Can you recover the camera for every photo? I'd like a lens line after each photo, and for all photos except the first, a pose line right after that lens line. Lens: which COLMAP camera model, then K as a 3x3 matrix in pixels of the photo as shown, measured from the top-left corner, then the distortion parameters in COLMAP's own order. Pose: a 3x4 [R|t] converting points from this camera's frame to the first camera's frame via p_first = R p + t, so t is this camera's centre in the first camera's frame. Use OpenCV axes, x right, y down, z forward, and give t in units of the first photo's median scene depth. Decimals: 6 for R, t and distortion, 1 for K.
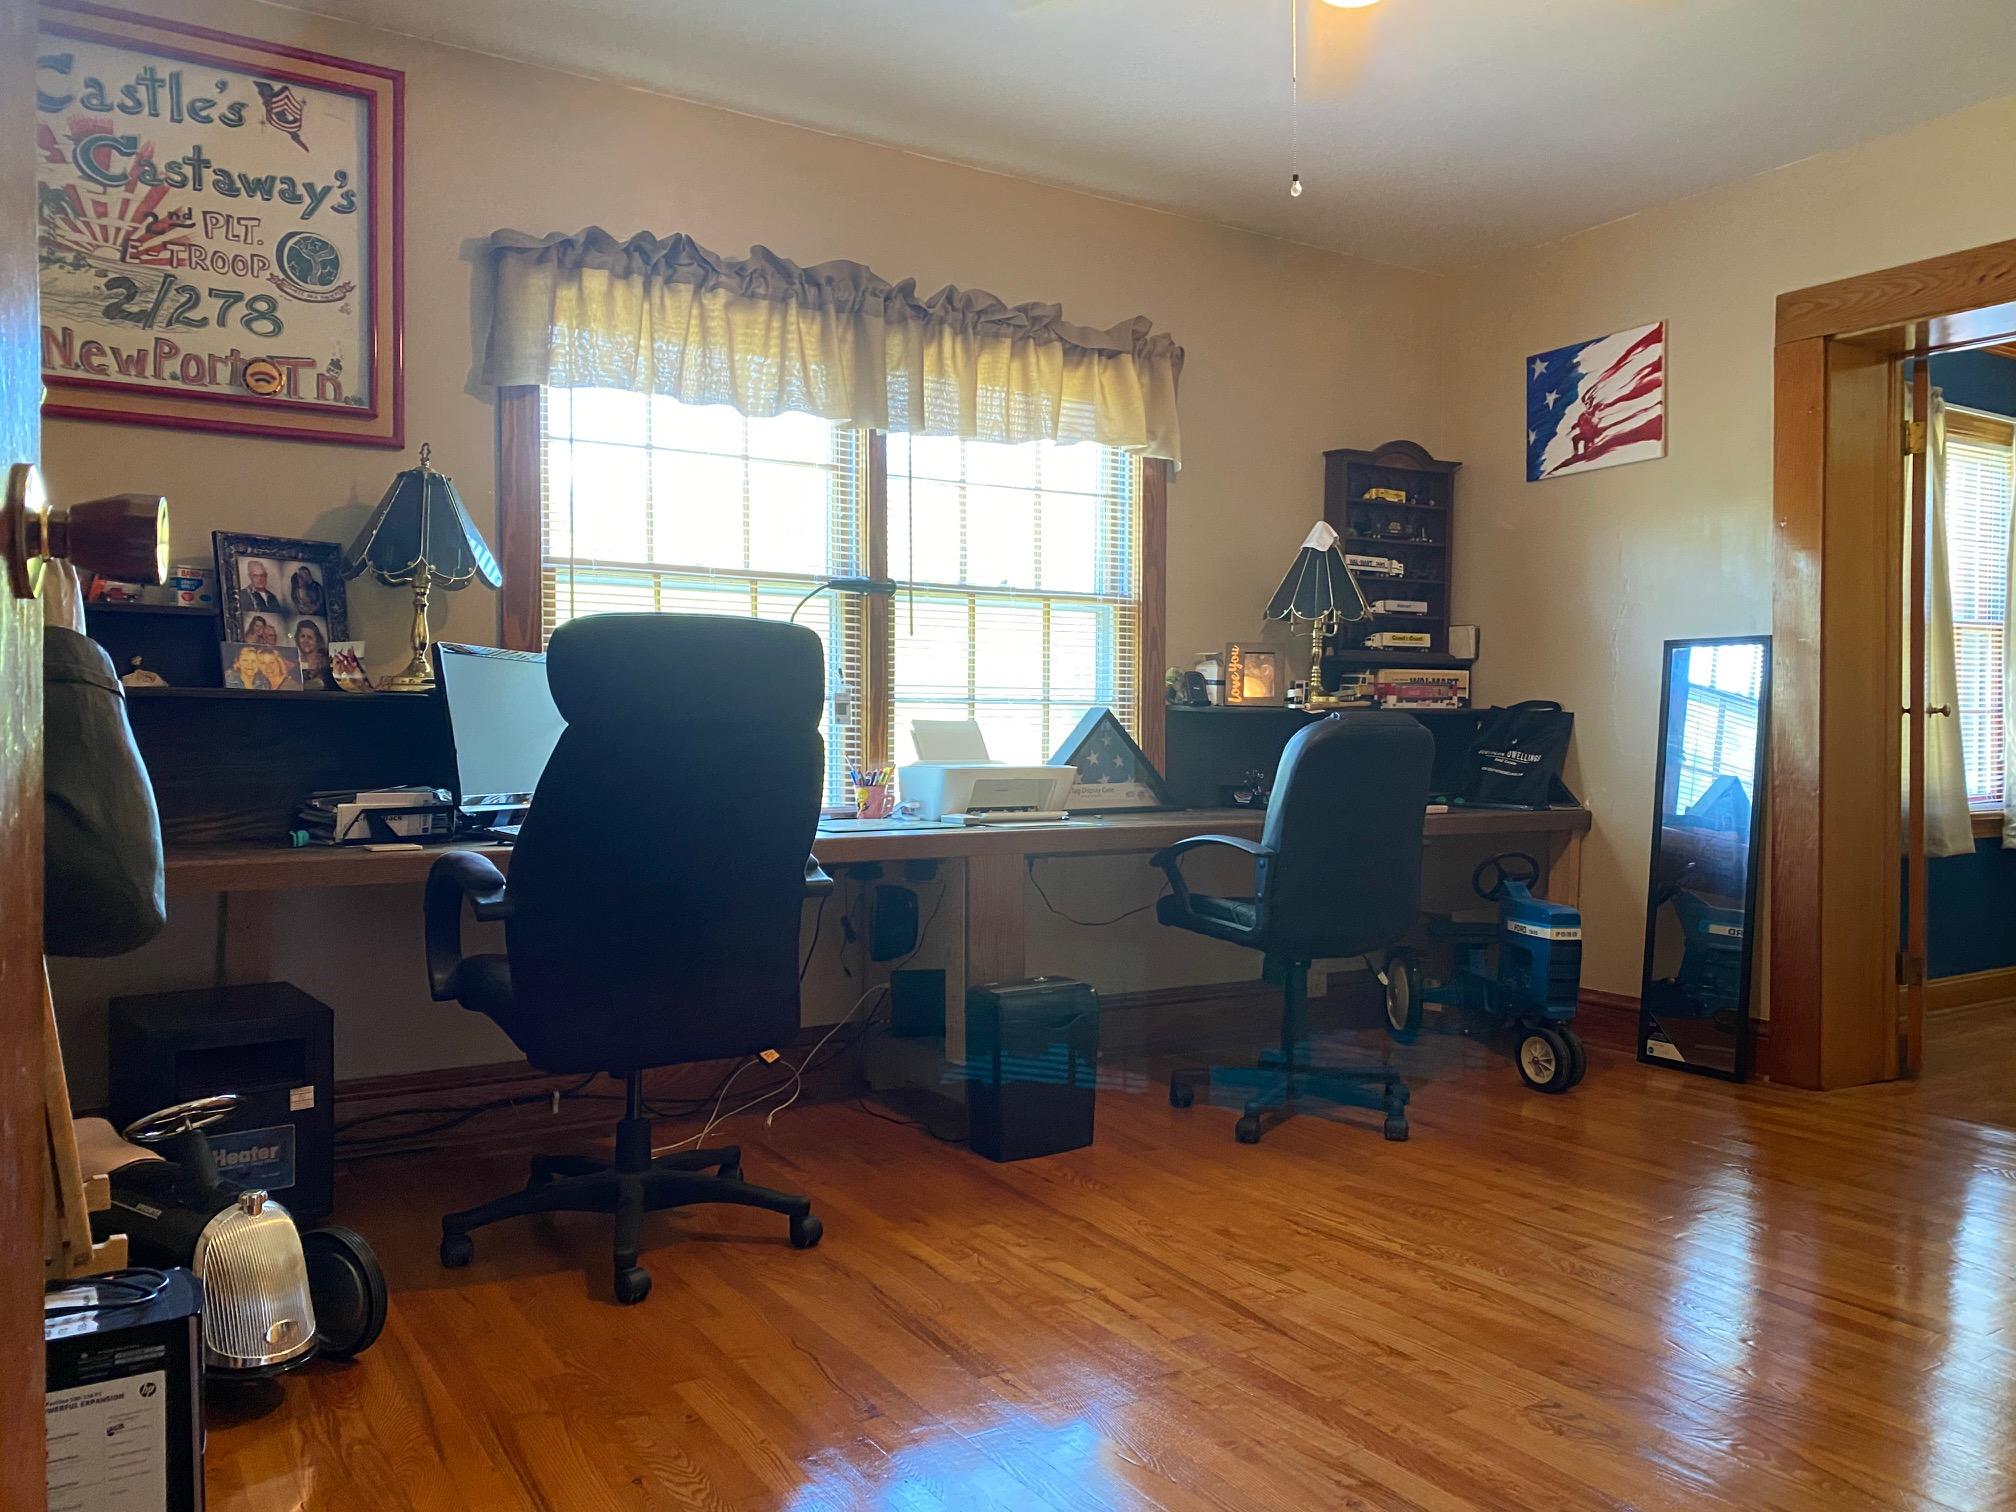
lens RADIAL K [[1544.2, 0, 1005.5], [0, 1544.2, 744.2], [0, 0, 1]] dist [0.073244, -0.078880]
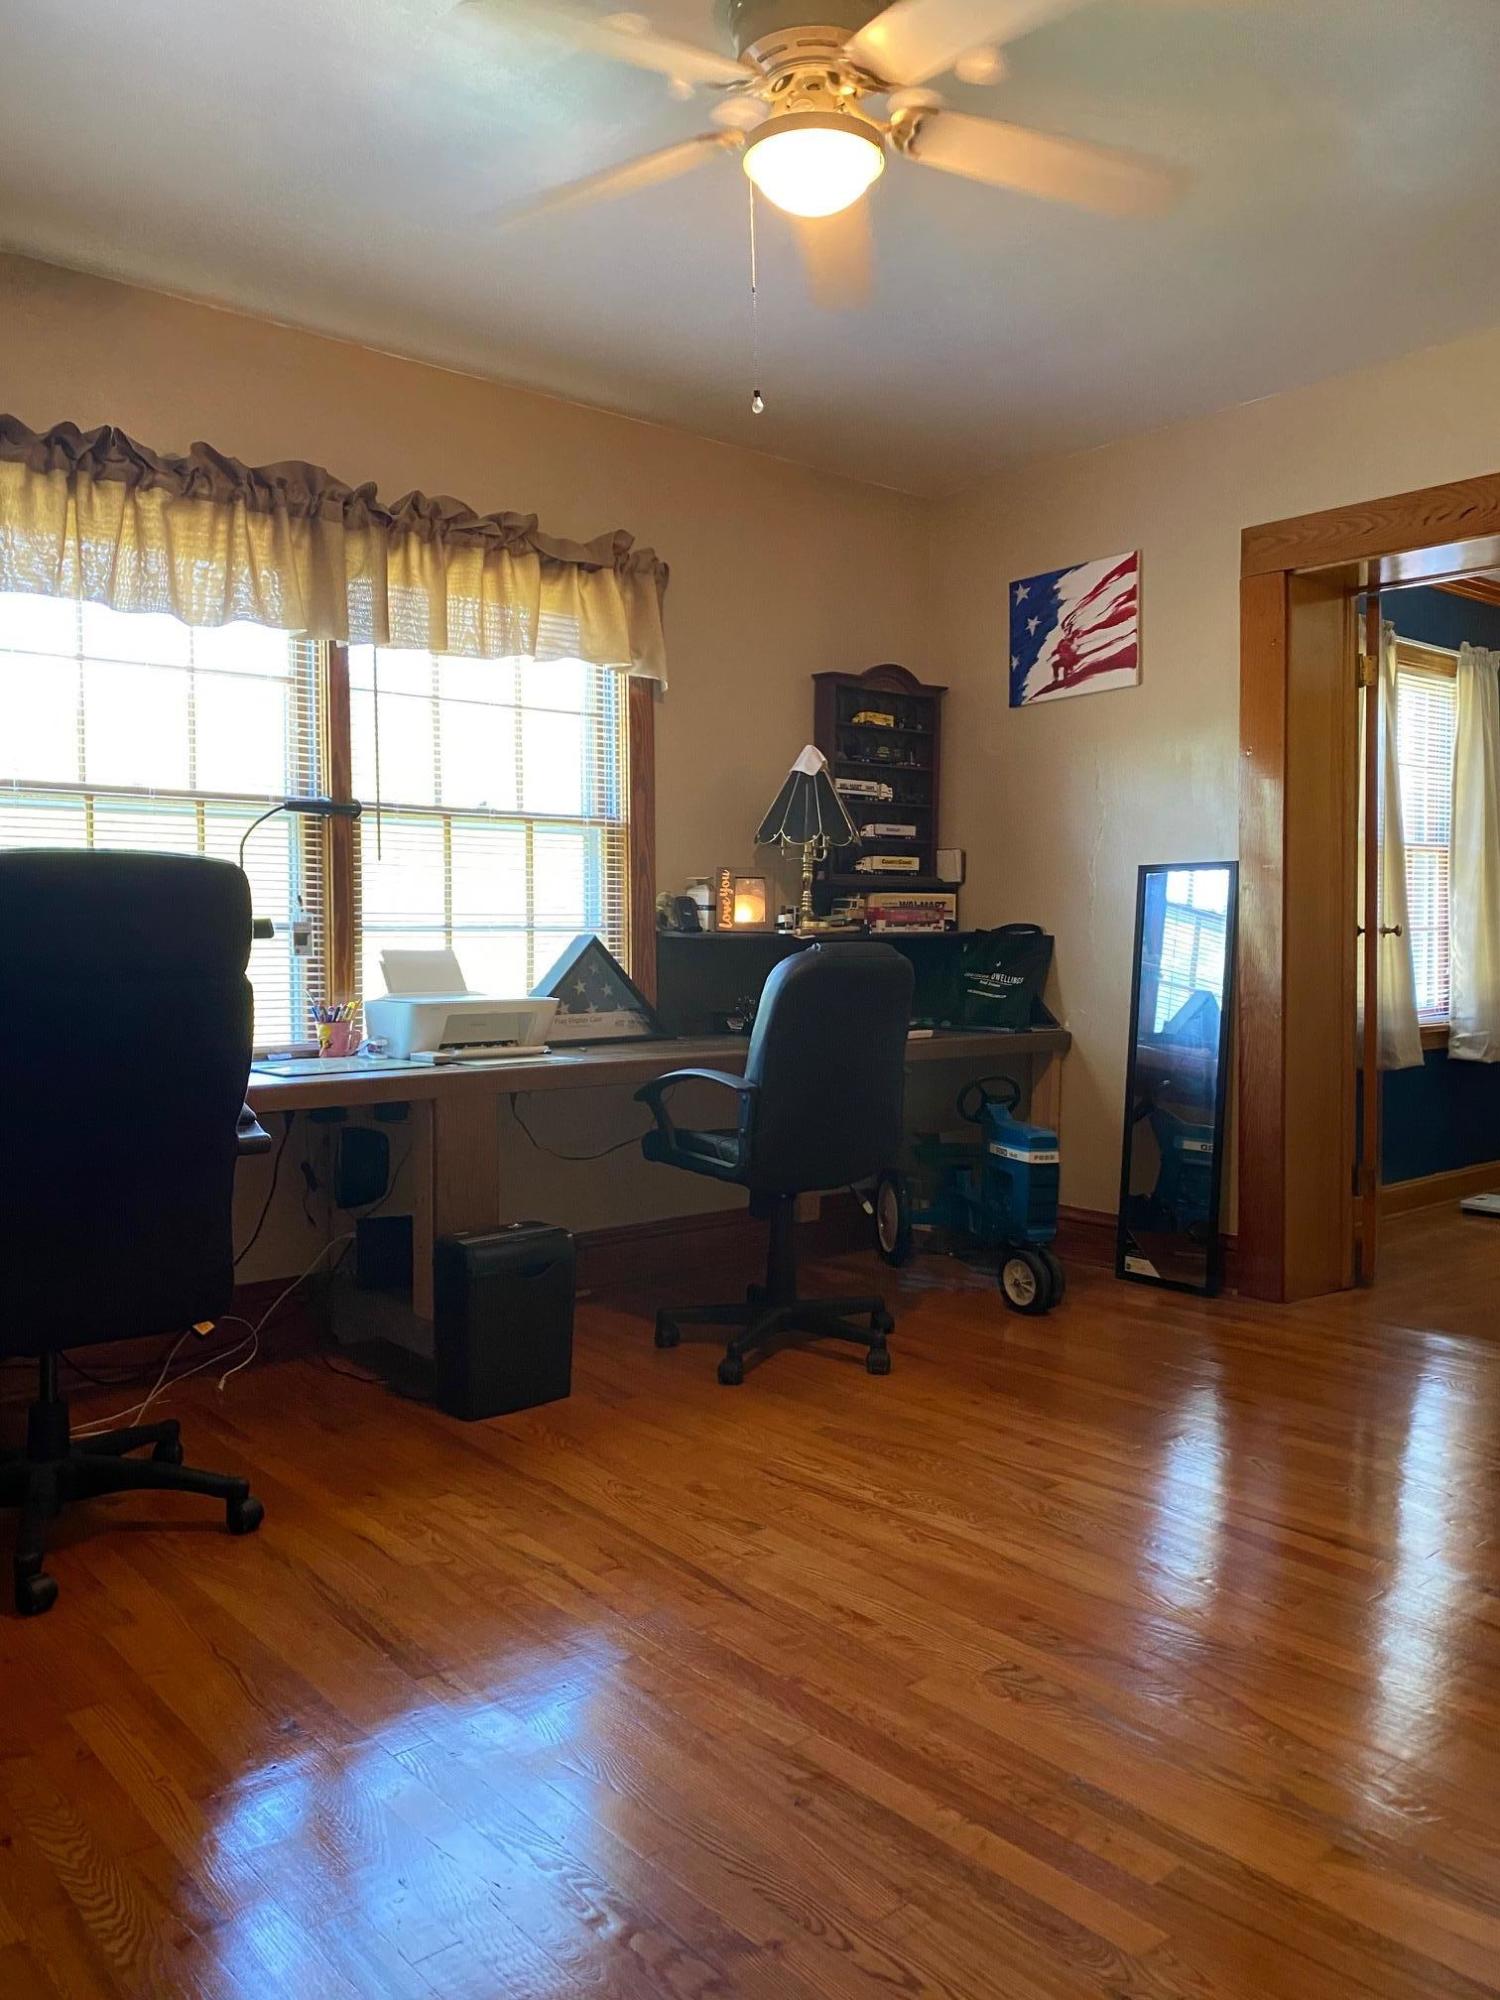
lens RADIAL K [[1536.0, 0, 722.8], [0, 1536.0, 974.5], [0, 0, 1]] dist [0.075221, -0.131159]
pose [[0.992000, -0.008459, 0.125956, 0.029754], [0.006548, 0.999857, 0.015578, -0.015461], [-0.126070, -0.014629, 0.991914, 0.039455]]
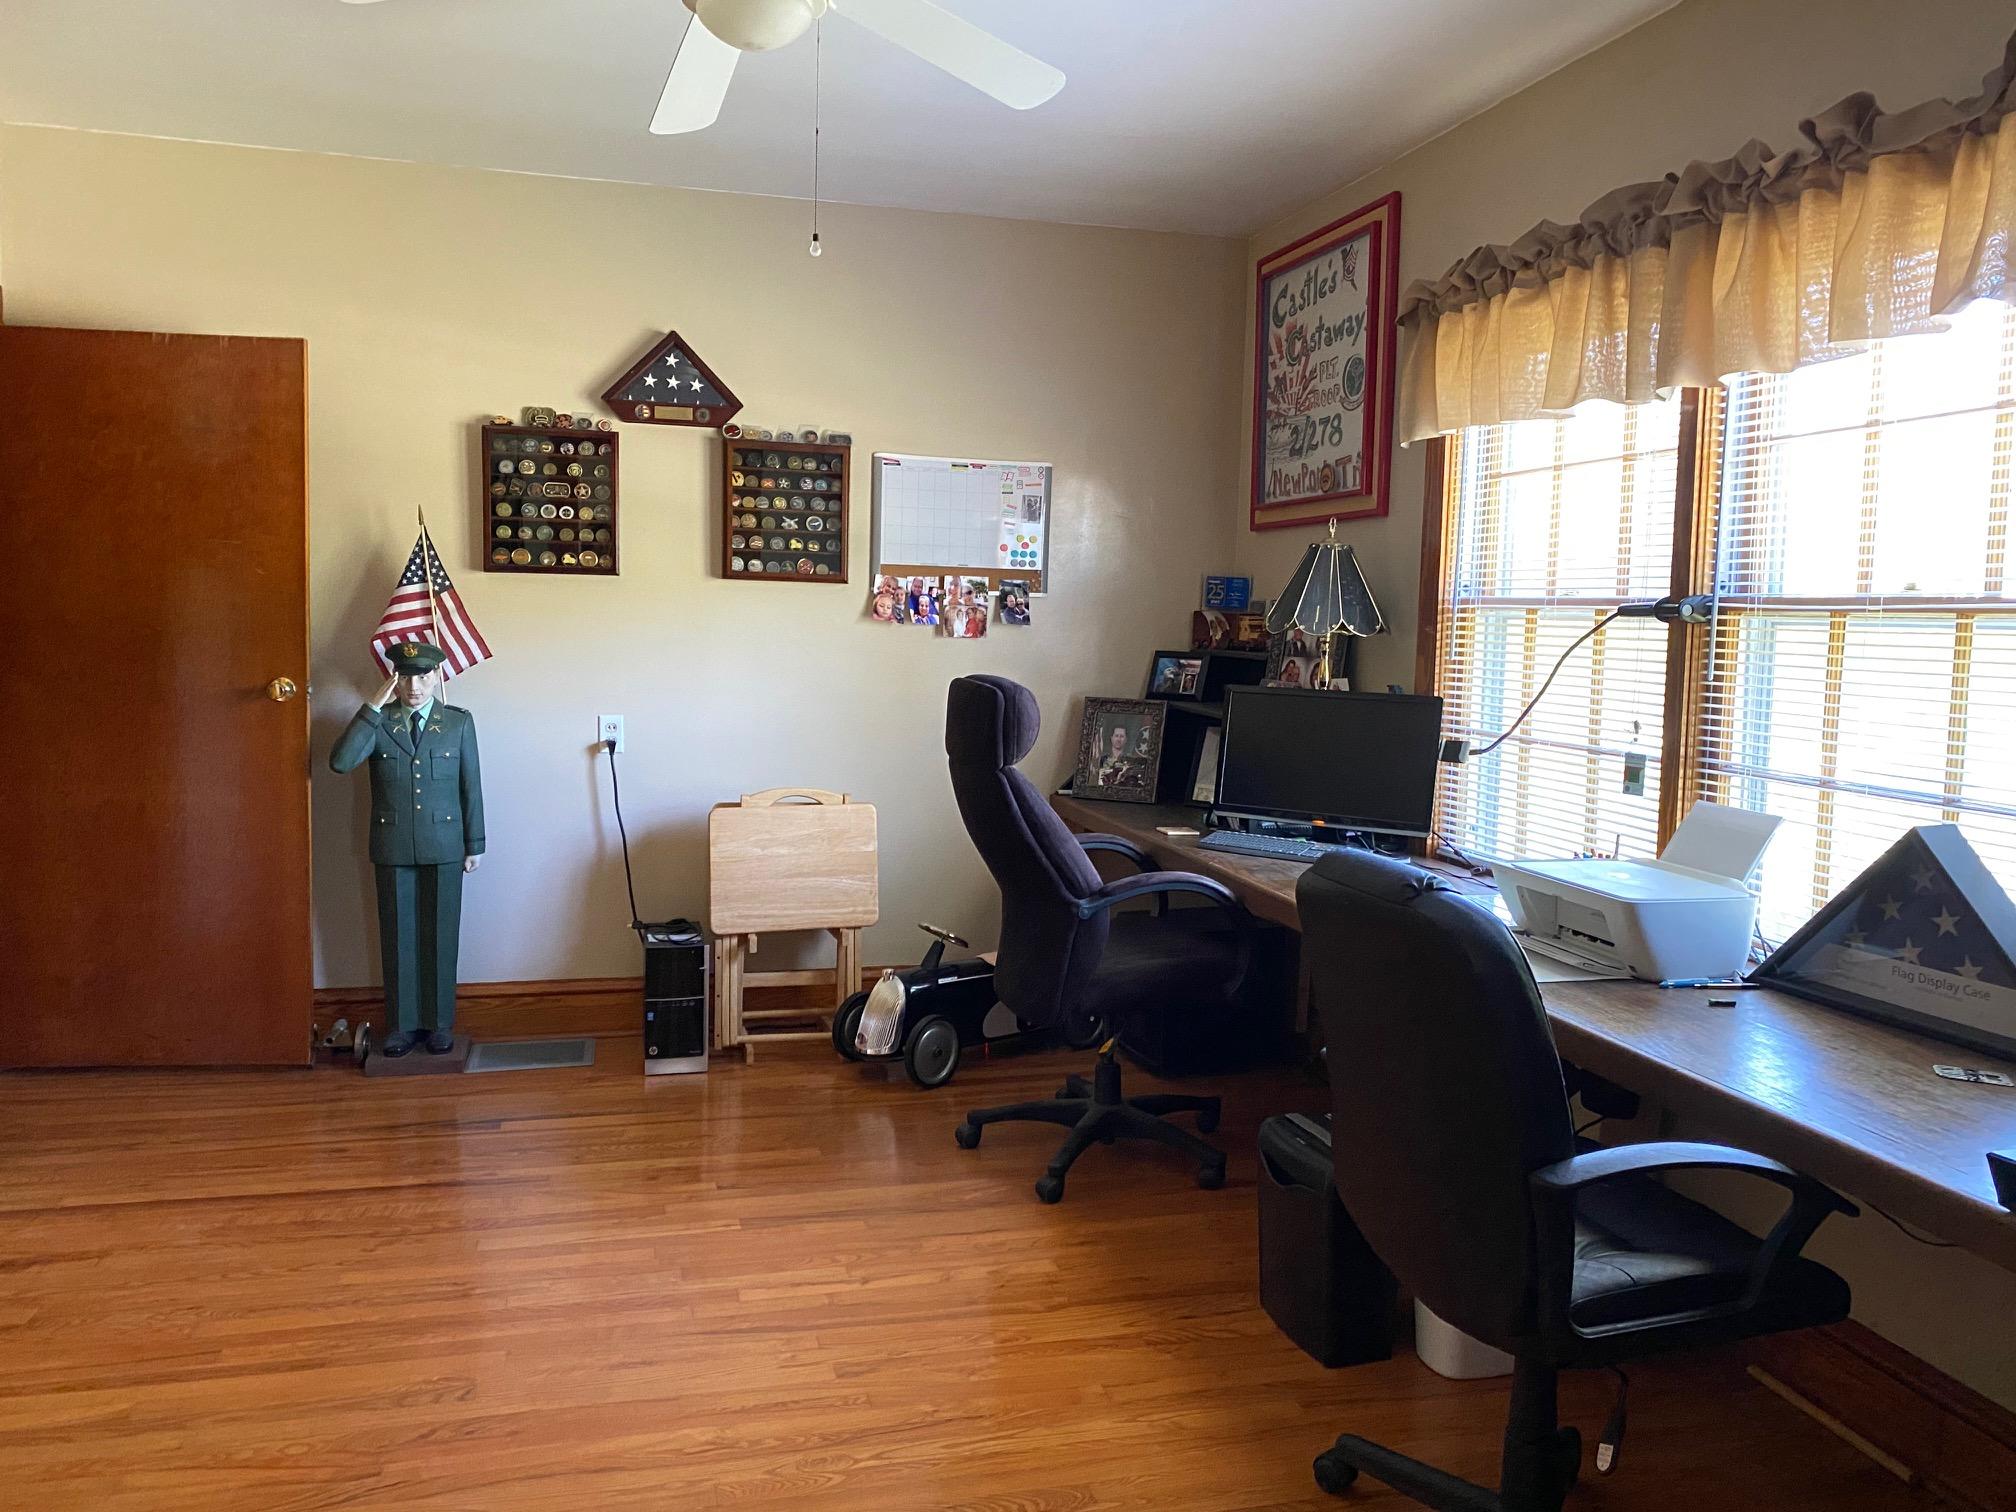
lens RADIAL K [[1548.3, 0, 1033.6], [0, 1548.3, 750.2], [0, 0, 1]] dist [0.075221, -0.131159]
pose [[-0.293467, 0.076208, -0.952927, 0.733844], [-0.040171, 0.994954, 0.091941, -0.097445], [0.955125, 0.065262, -0.288924, 0.972296]]
